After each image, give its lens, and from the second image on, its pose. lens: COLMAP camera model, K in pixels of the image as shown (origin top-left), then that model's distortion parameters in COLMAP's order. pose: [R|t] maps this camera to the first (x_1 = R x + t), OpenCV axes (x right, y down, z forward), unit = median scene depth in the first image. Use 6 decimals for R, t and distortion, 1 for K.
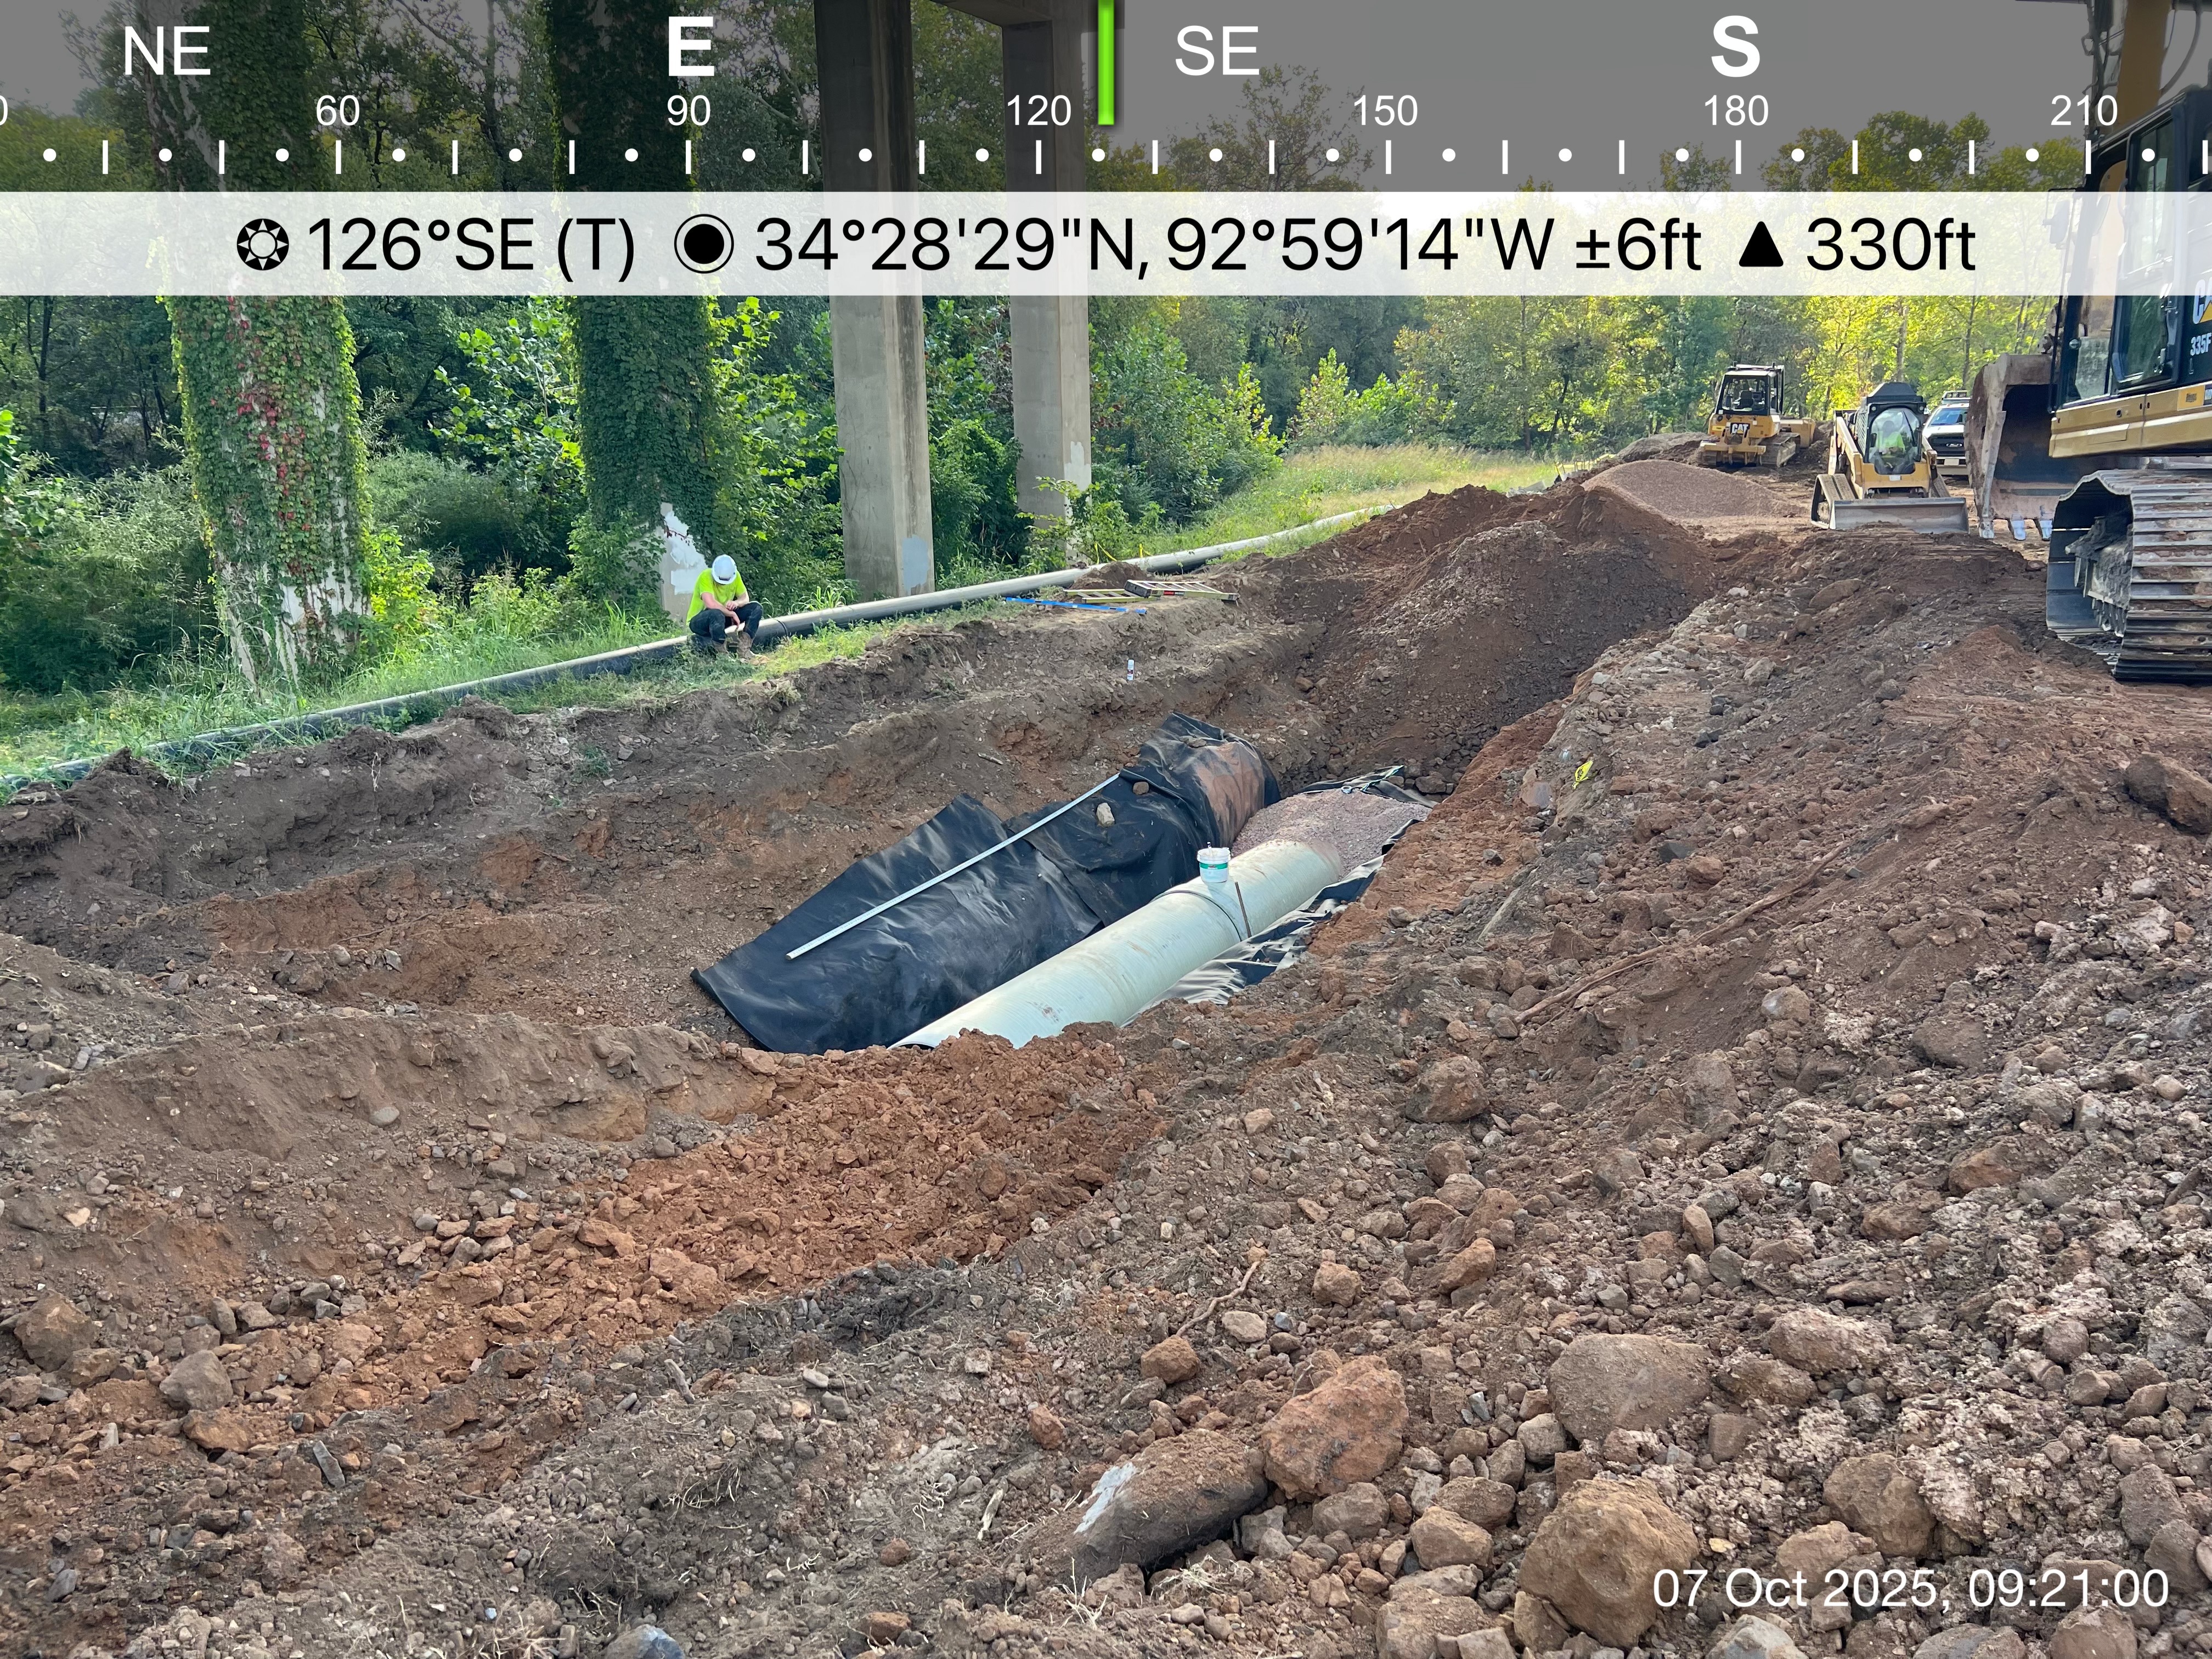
lens RADIAL K [[1672.3, 0, 1106.0], [0, 1672.3, 829.5], [0, 0, 1]] dist [0.000451, -0.000804]
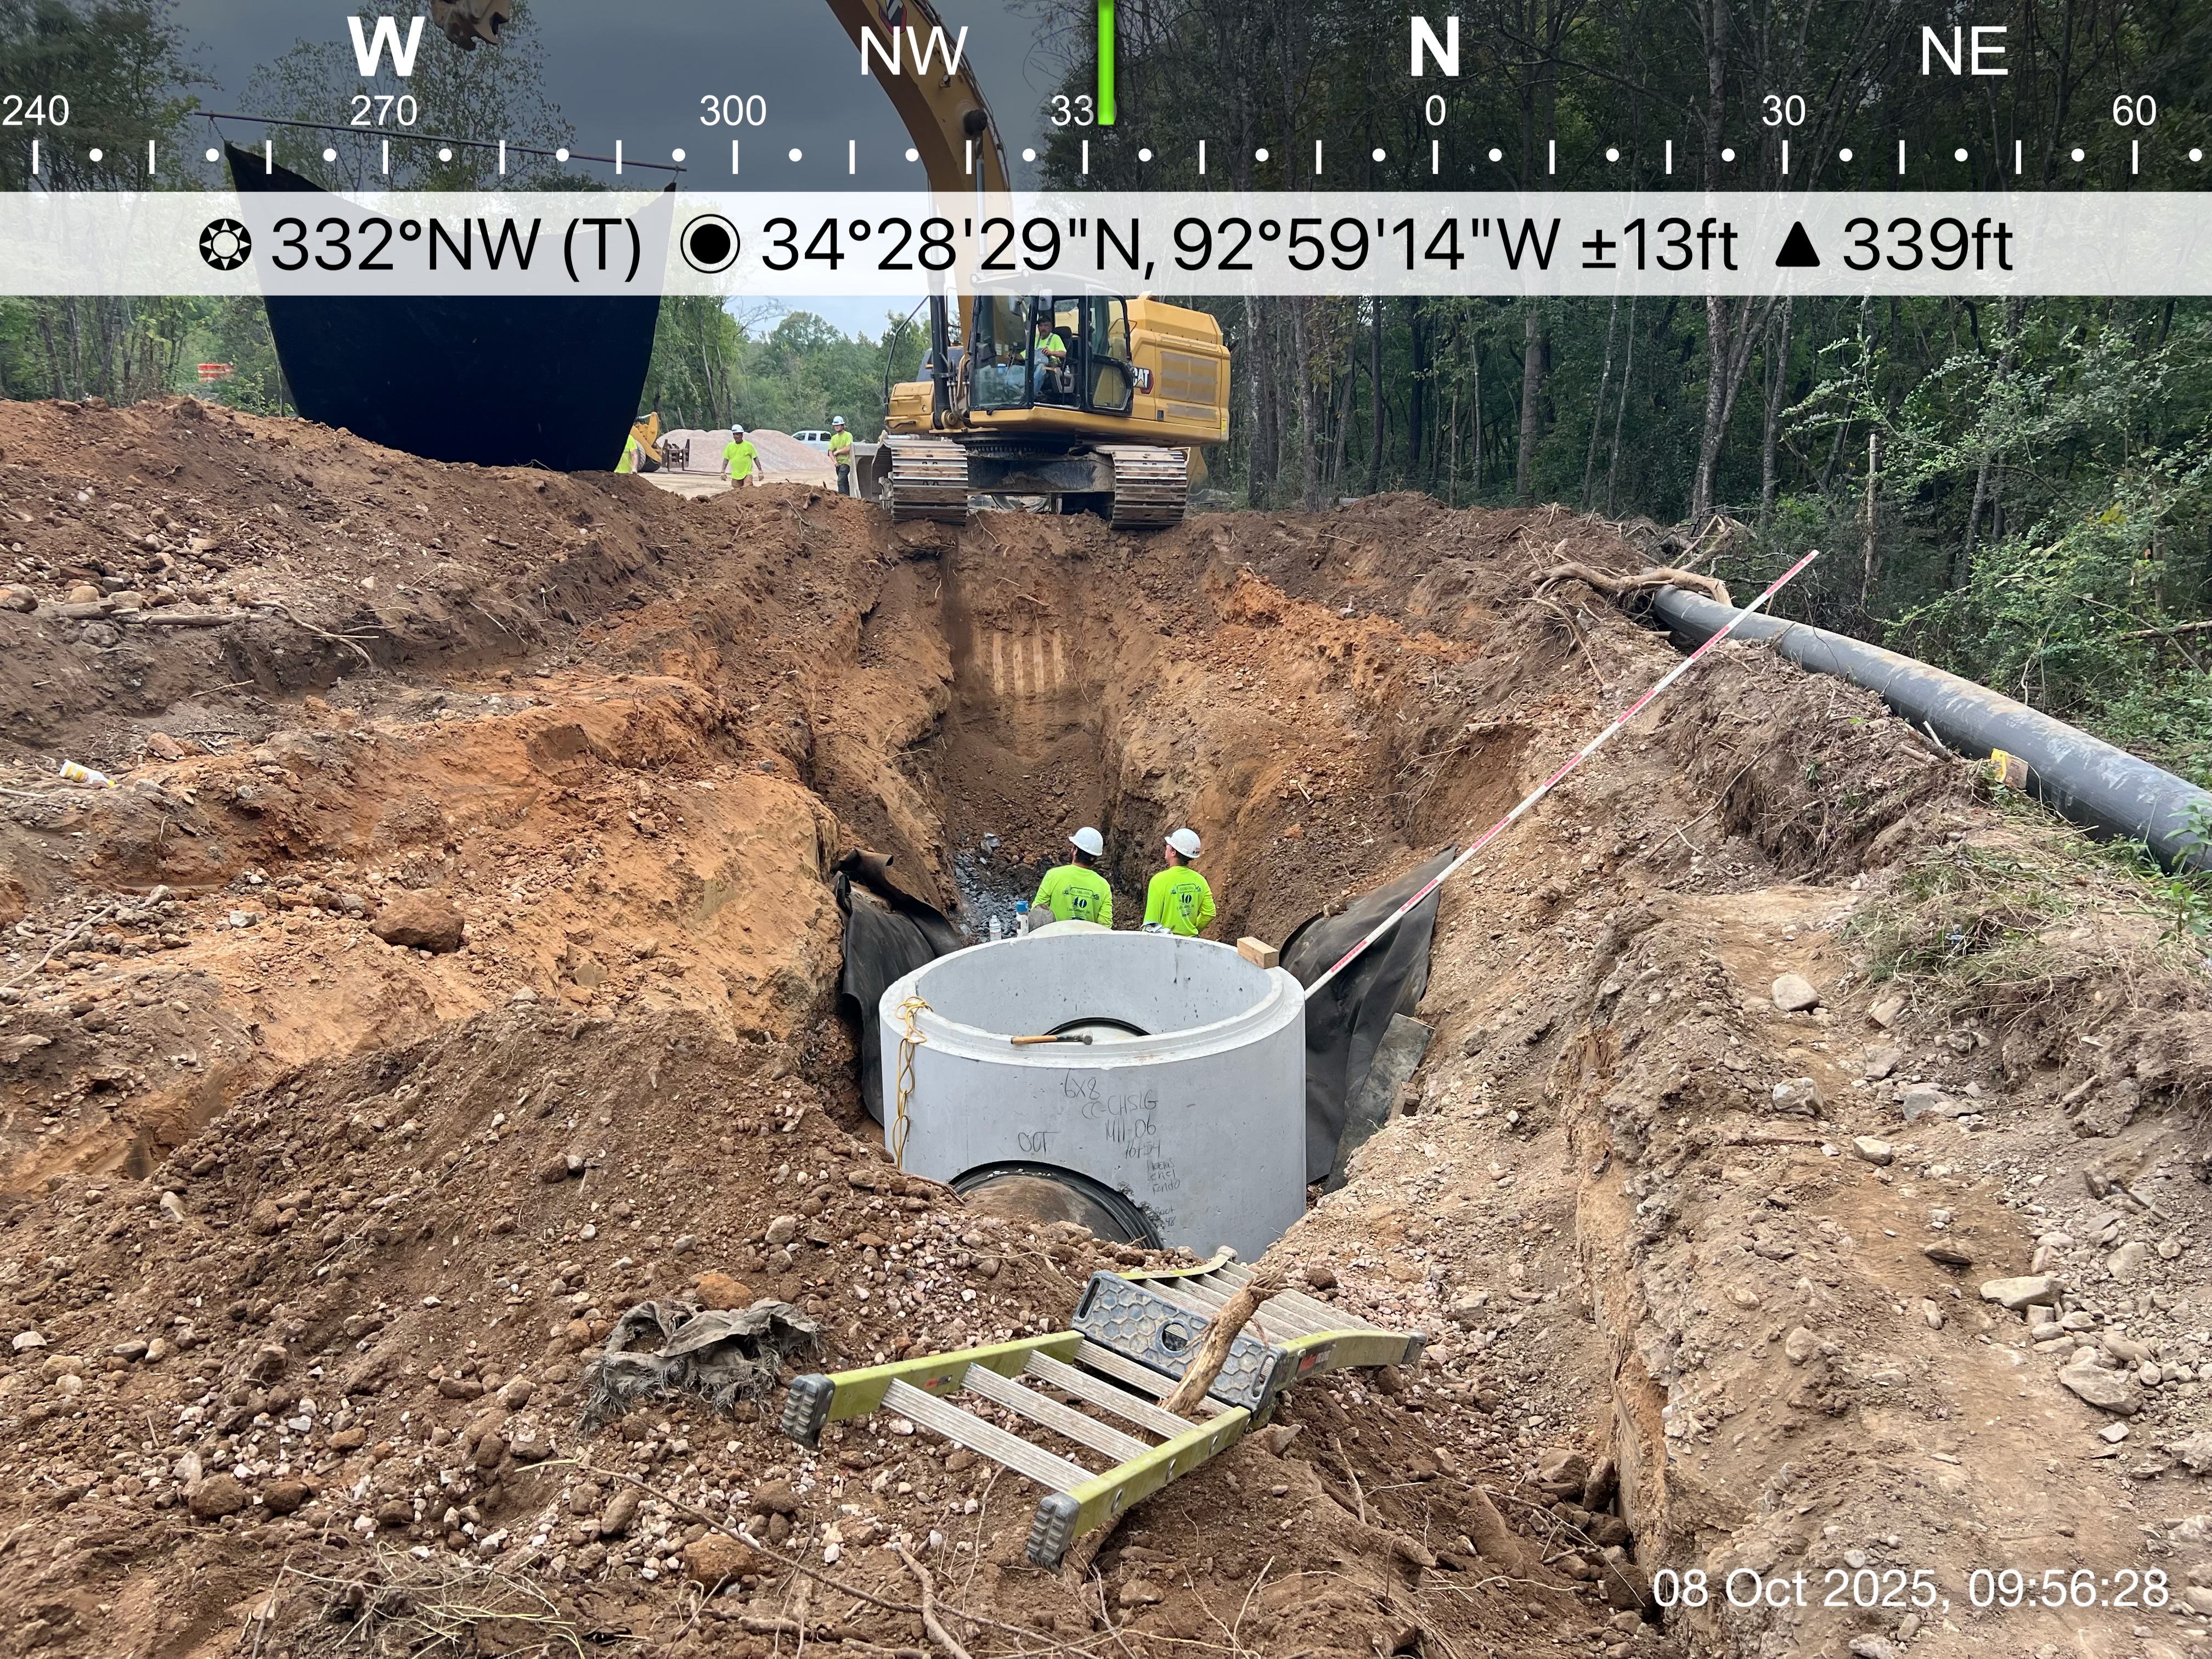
lens RADIAL K [[1674.1, 0, 1108.1], [0, 1674.1, 827.4], [0, 0, 1]] dist [0.000325, -0.001131]
pose [[0.999997, -0.000908, 0.002266, -1.075118], [0.000912, 0.999998, -0.001478, -0.000336], [-0.002265, 0.001480, 0.999996, 0.001306]]
